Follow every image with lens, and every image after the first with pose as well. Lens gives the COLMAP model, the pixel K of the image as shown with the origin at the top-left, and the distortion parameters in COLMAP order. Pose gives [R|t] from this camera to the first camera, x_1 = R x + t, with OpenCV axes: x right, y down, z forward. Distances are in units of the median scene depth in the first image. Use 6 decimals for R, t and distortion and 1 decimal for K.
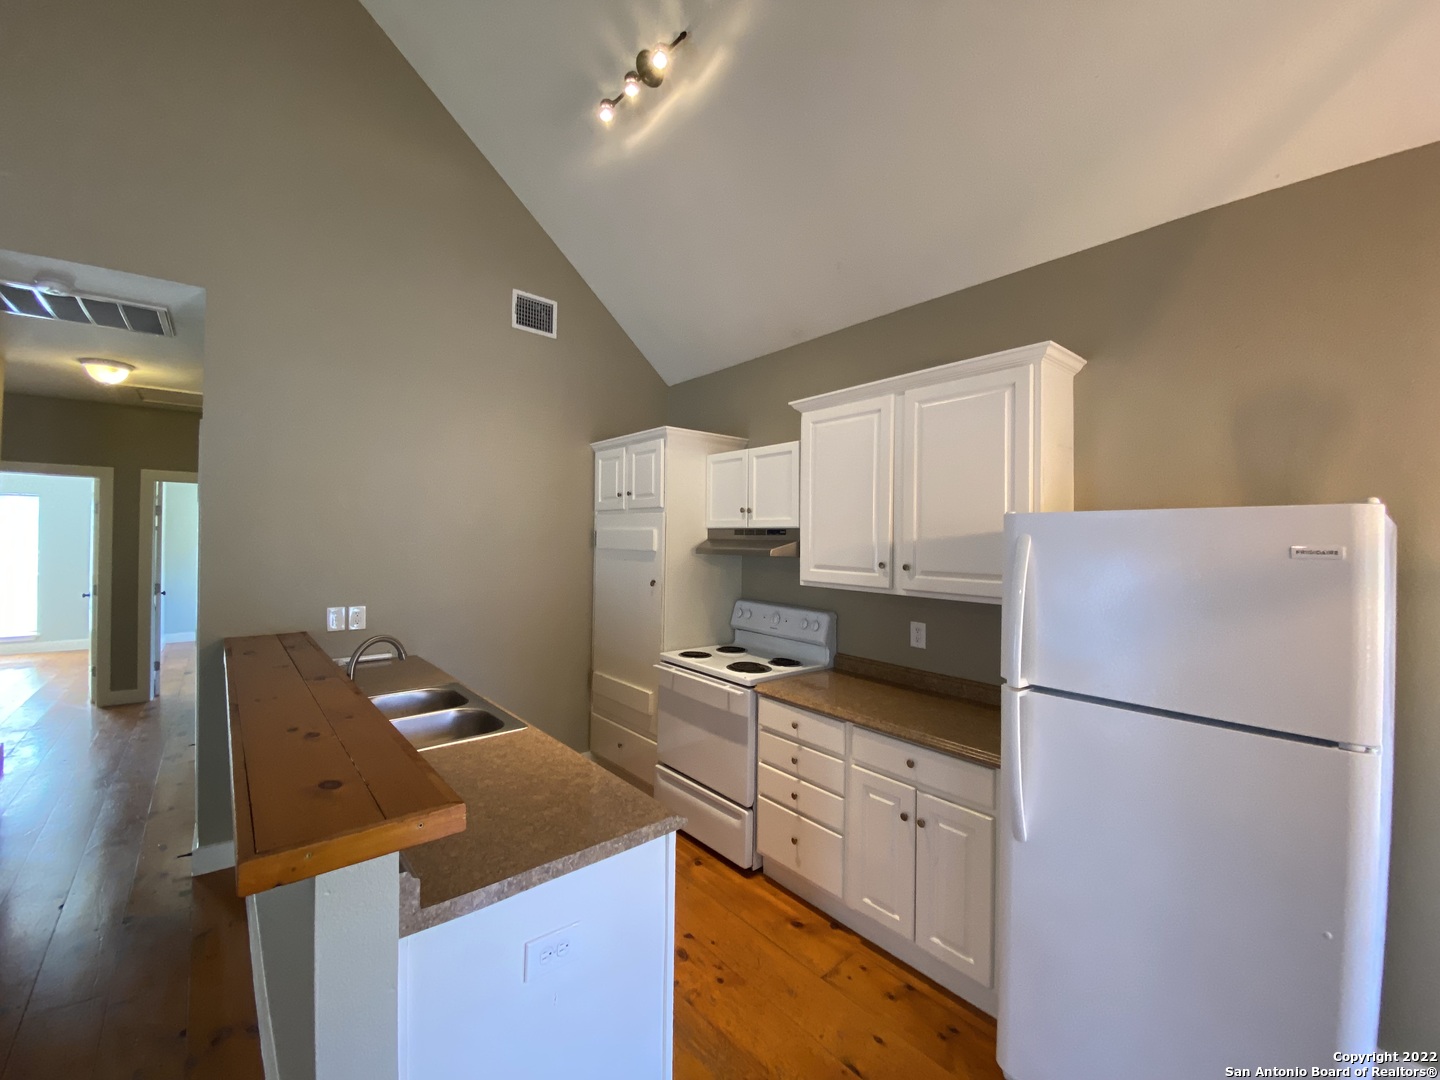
lens RADIAL K [[587.3, 0, 719.2], [0, 587.3, 519.4], [0, 0, 1]] dist [0.014711, -0.018303]
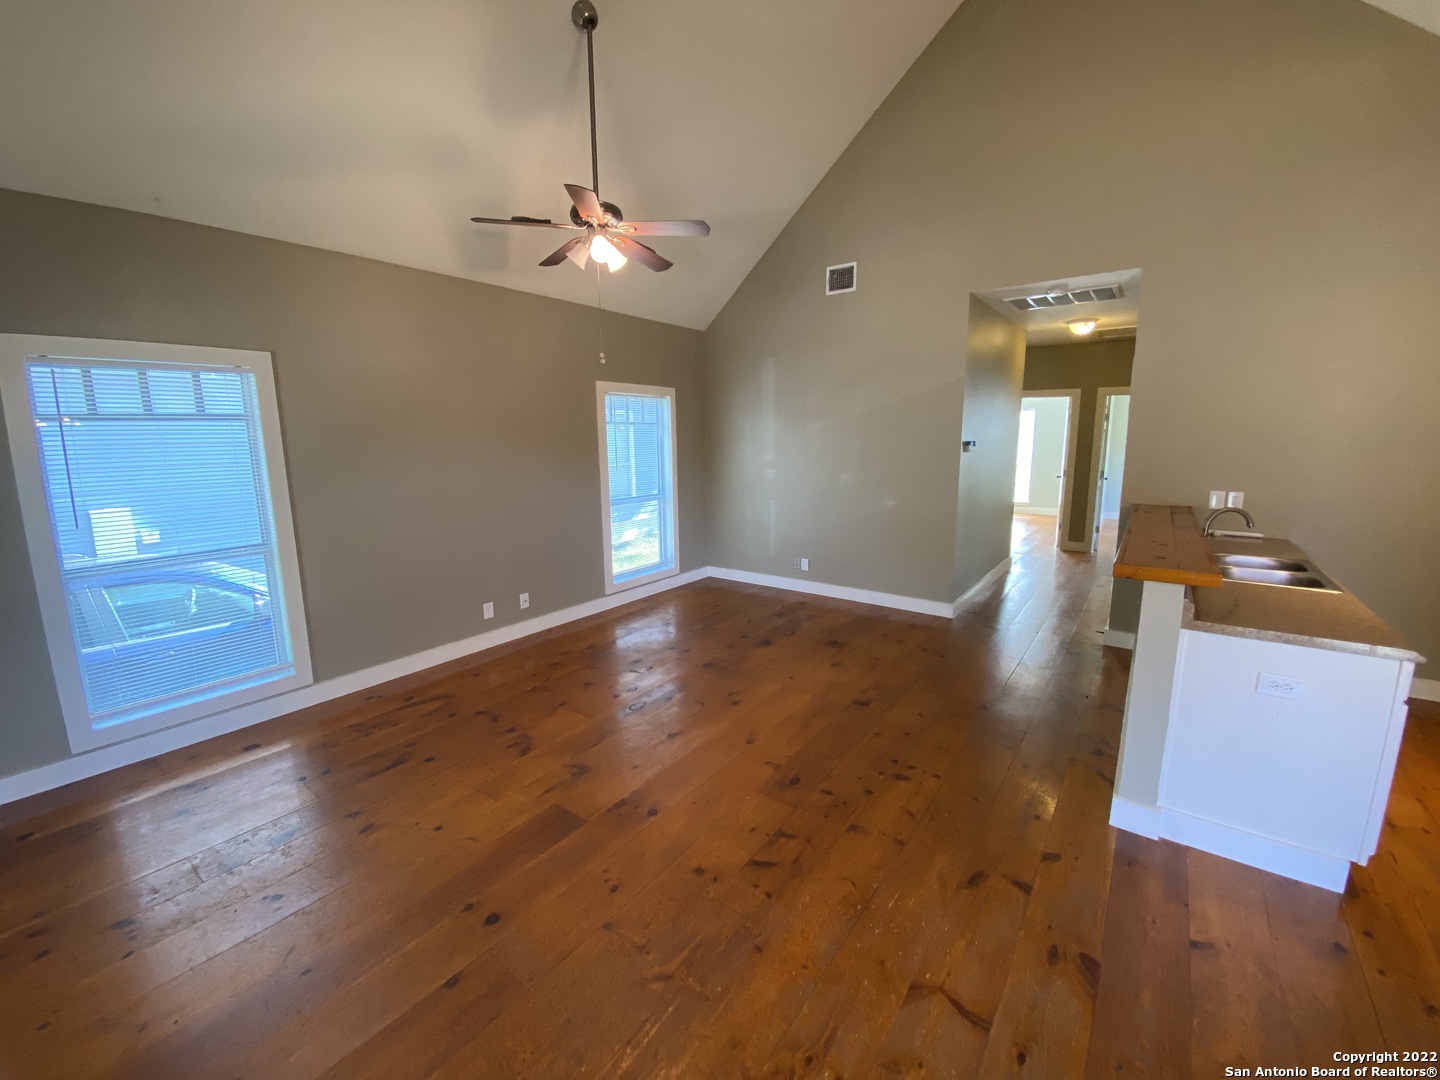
lens RADIAL K [[581.6, 0, 718.5], [0, 581.6, 537.8], [0, 0, 1]] dist [-0.000047, -0.000356]
pose [[0.221438, 0.160134, -0.961937, 0.348831], [0.037329, 0.984310, 0.172452, -0.011468], [0.974460, -0.074096, 0.211986, -0.347150]]
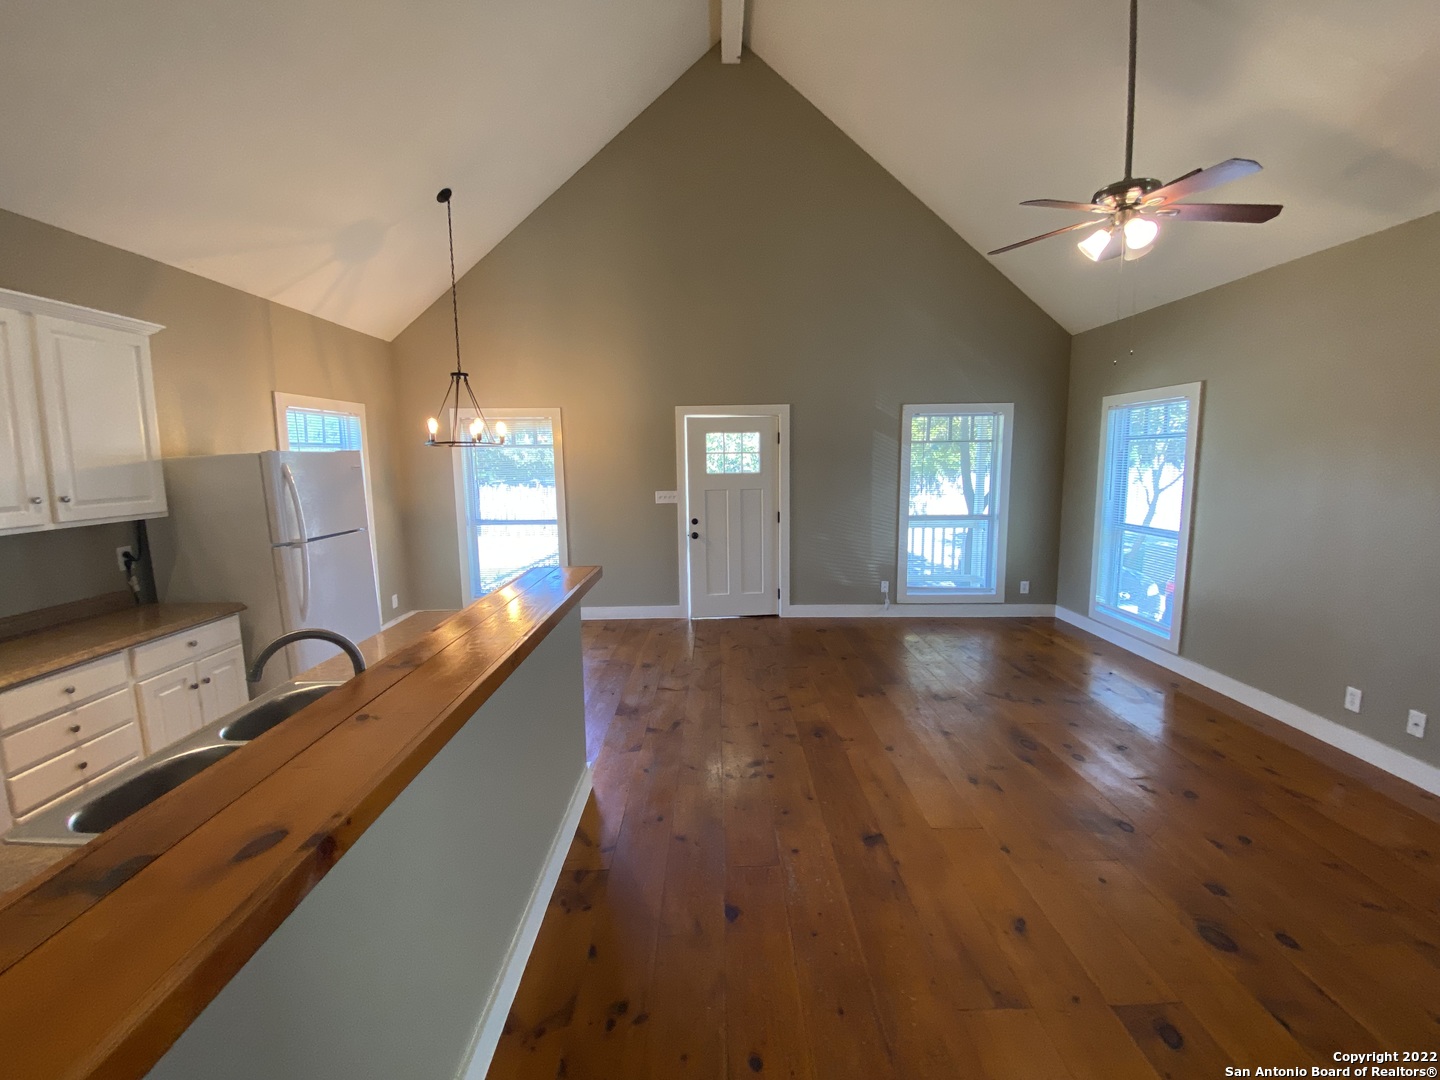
lens RADIAL K [[575.4, 0, 716.9], [0, 575.4, 519.6], [0, 0, 1]] dist [0.001234, -0.000010]
pose [[-0.765305, -0.076465, 0.639110, -0.896520], [-0.013474, 0.994604, 0.102863, 0.000337], [-0.643527, 0.070110, -0.762206, 0.811486]]
